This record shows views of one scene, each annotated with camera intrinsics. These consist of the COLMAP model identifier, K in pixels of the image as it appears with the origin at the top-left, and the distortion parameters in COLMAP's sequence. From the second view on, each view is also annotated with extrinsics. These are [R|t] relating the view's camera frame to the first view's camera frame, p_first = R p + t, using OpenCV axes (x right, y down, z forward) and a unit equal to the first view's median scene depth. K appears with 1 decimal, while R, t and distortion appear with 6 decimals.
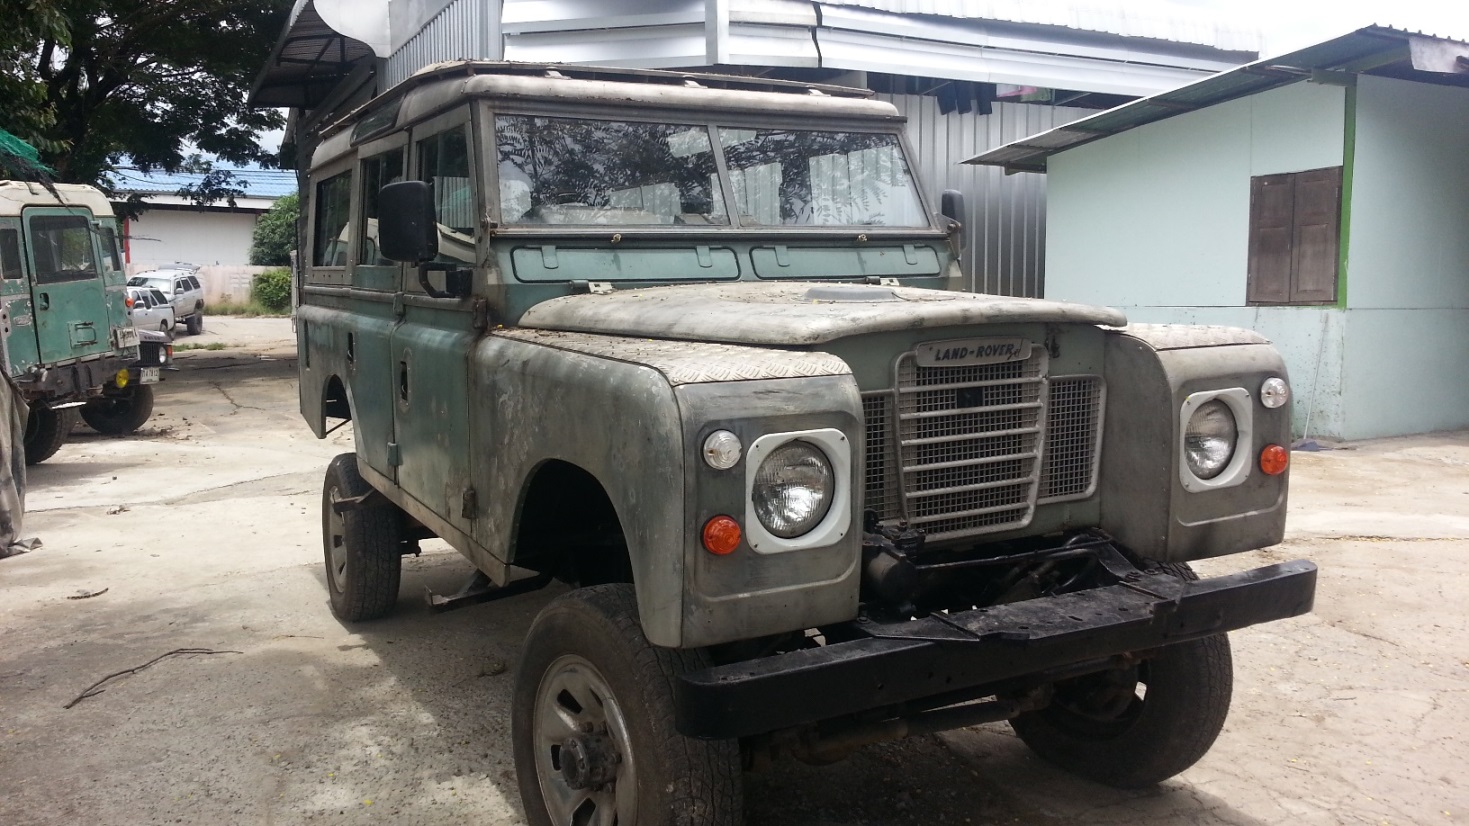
lens RADIAL K [[1188.3, 0, 739.0], [0, 1188.3, 402.8], [0, 0, 1]] dist [0.106401, -0.166116]
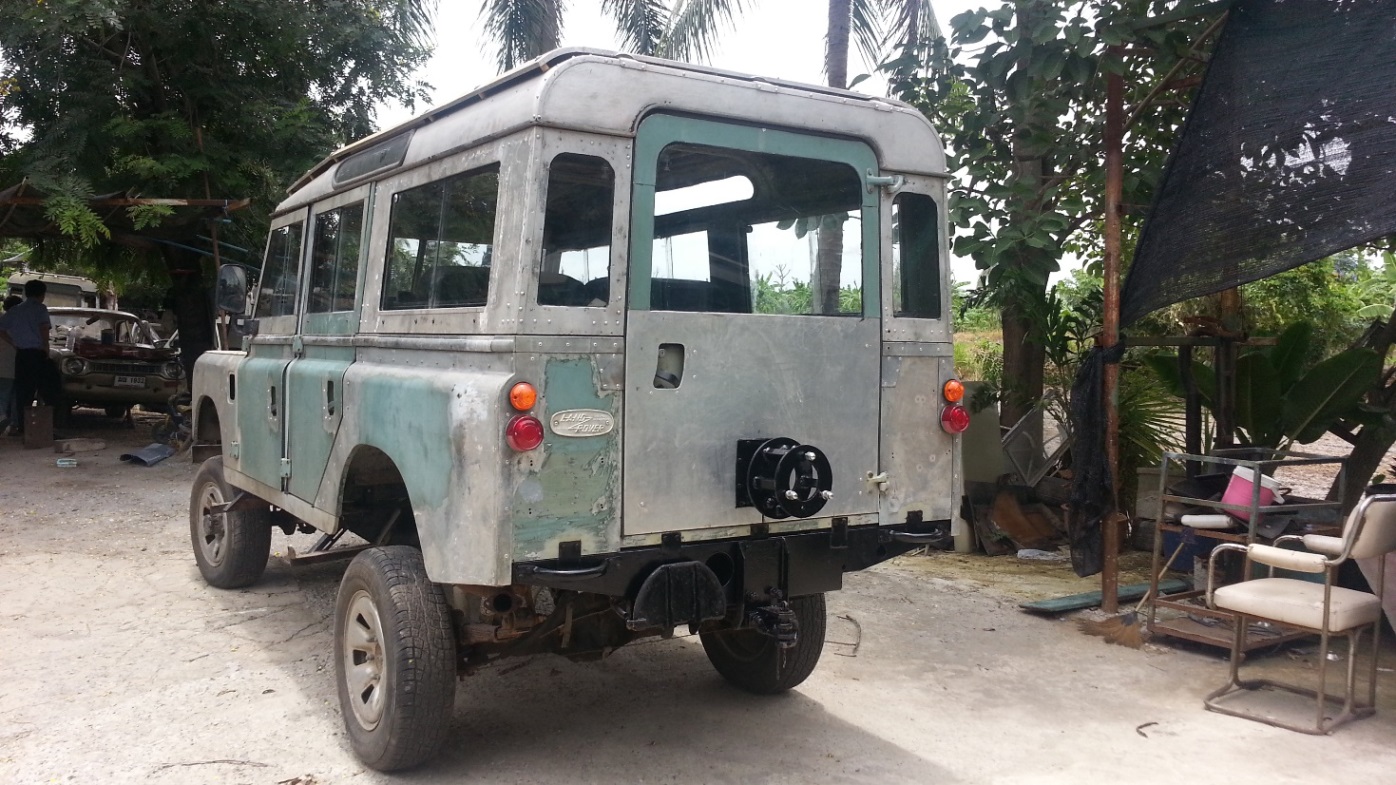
lens RADIAL K [[1134.9, 0, 698.0], [0, 1134.9, 392.5], [0, 0, 1]] dist [0.088431, -0.143361]
pose [[-0.996055, -0.004073, -0.088650, -0.356120], [-0.017656, 0.988072, 0.152979, -0.364726], [0.086969, 0.153941, -0.984245, 3.528147]]
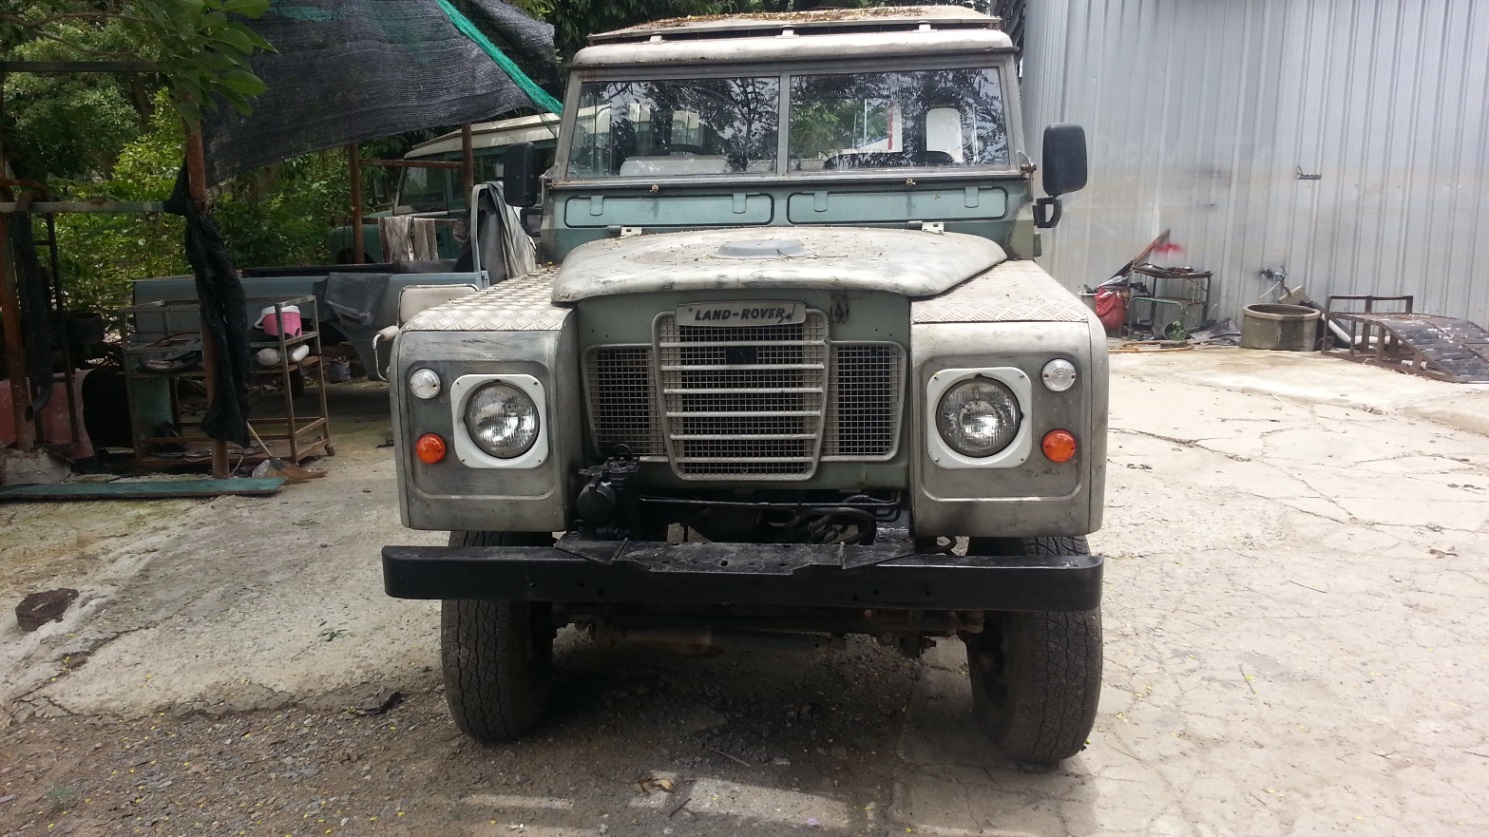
lens RADIAL K [[1210.5, 0, 744.5], [0, 1210.5, 418.5], [0, 0, 1]] dist [0.088431, -0.143361]
pose [[0.815452, 0.112369, -0.567813, 0.806804], [-0.050210, 0.991010, 0.124011, -0.082324], [0.576643, -0.072615, 0.813763, 0.093921]]
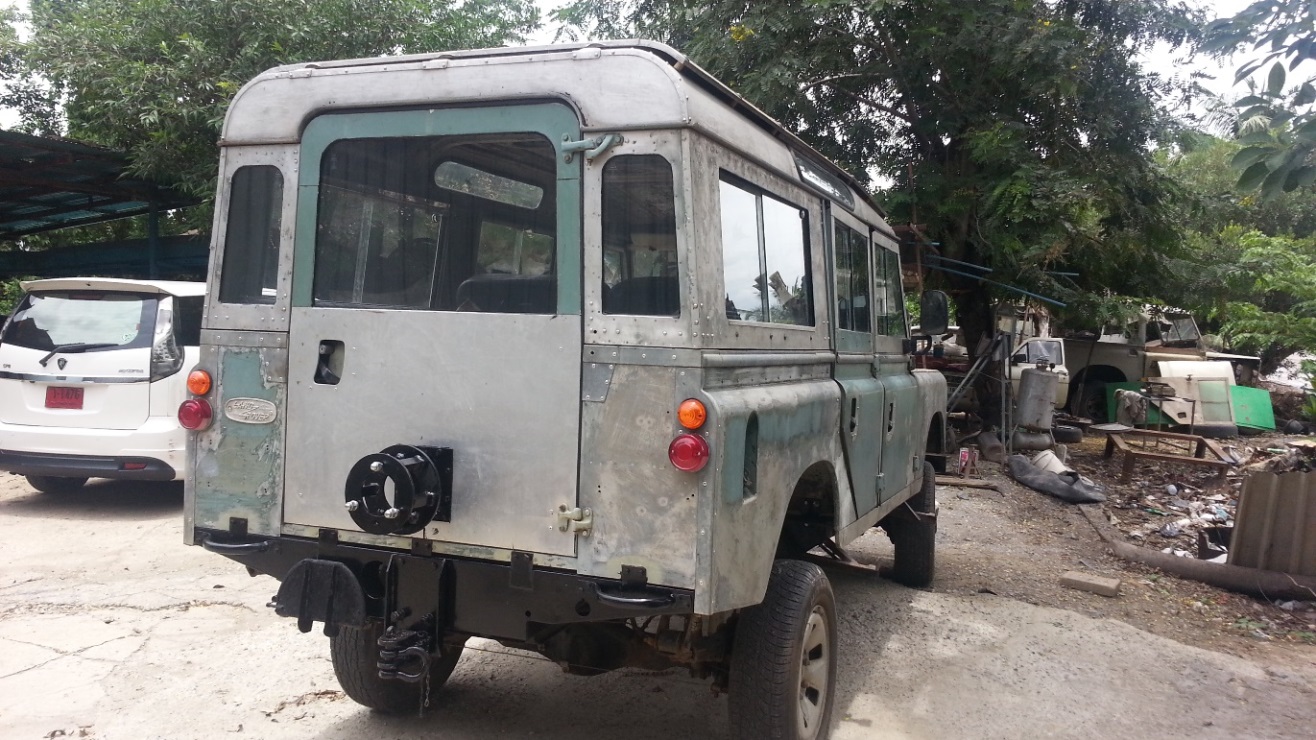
lens RADIAL K [[1064.6, 0, 662.1], [0, 1064.6, 360.9], [0, 0, 1]] dist [0.106401, -0.166116]
pose [[-0.633549, -0.032707, 0.773011, -1.509752], [0.055179, 0.994652, 0.087309, -0.291586], [-0.771732, 0.097968, -0.628356, 2.802531]]
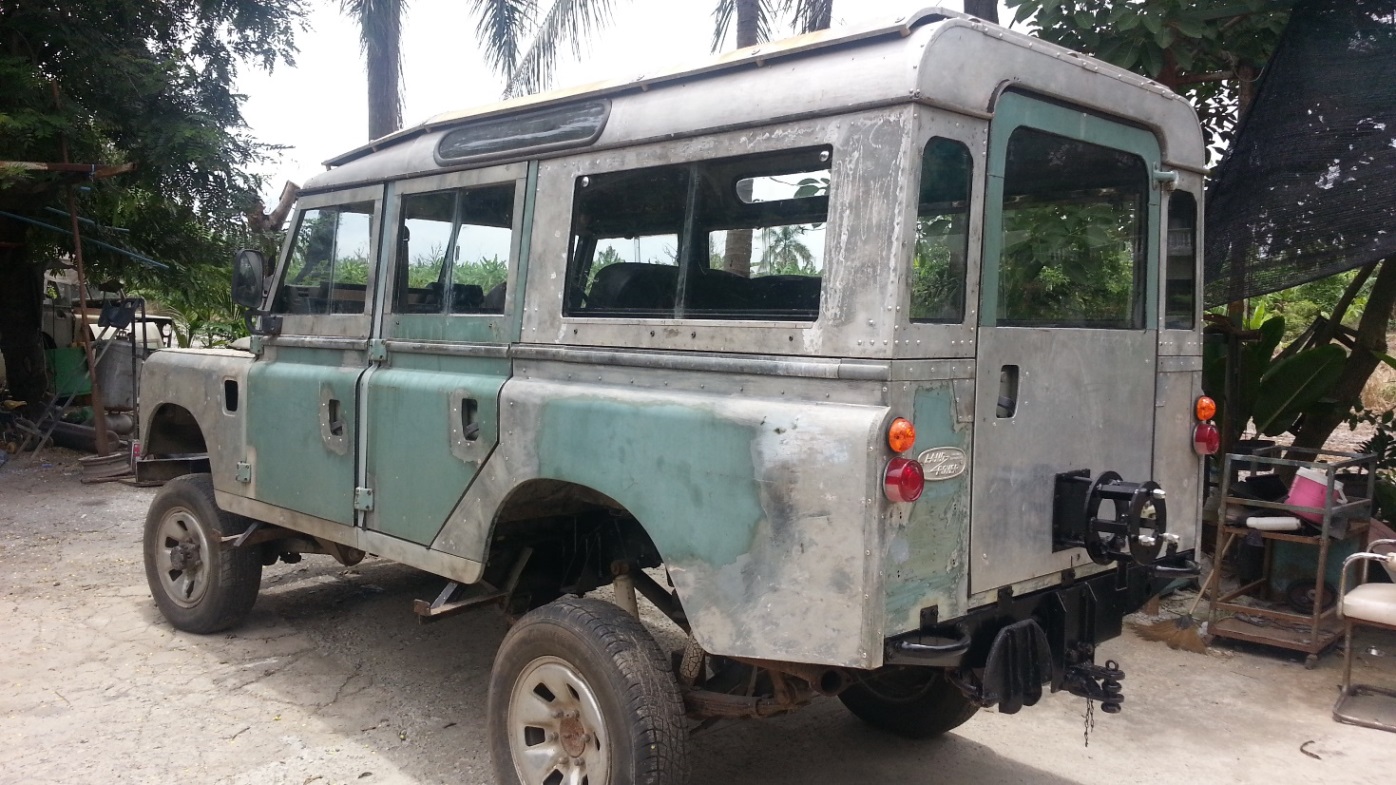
lens RADIAL K [[1129.3, 0, 702.3], [0, 1129.3, 382.8], [0, 0, 1]] dist [0.106401, -0.166116]
pose [[-0.959754, 0.002252, -0.280832, 0.104472], [-0.043890, 0.986478, 0.157907, -0.364493], [0.277390, 0.163877, -0.946678, 3.233692]]
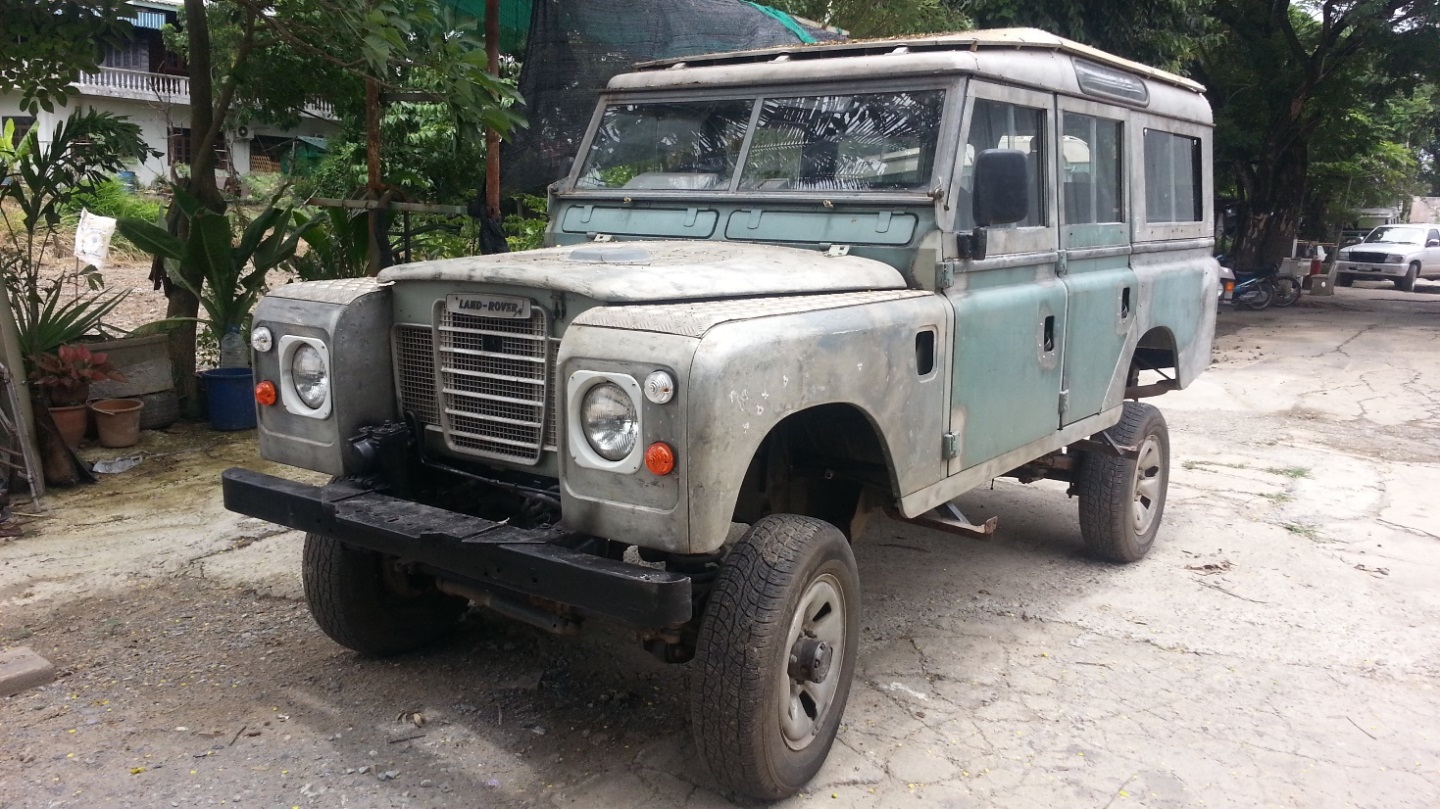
lens RADIAL K [[1170.7, 0, 720.0], [0, 1170.7, 404.5], [0, 0, 1]] dist [0.088431, -0.143361]
pose [[0.440178, 0.174279, -0.880835, 1.305730], [-0.122237, 0.983481, 0.133503, -0.126245], [0.889551, 0.048906, 0.454210, 0.650746]]
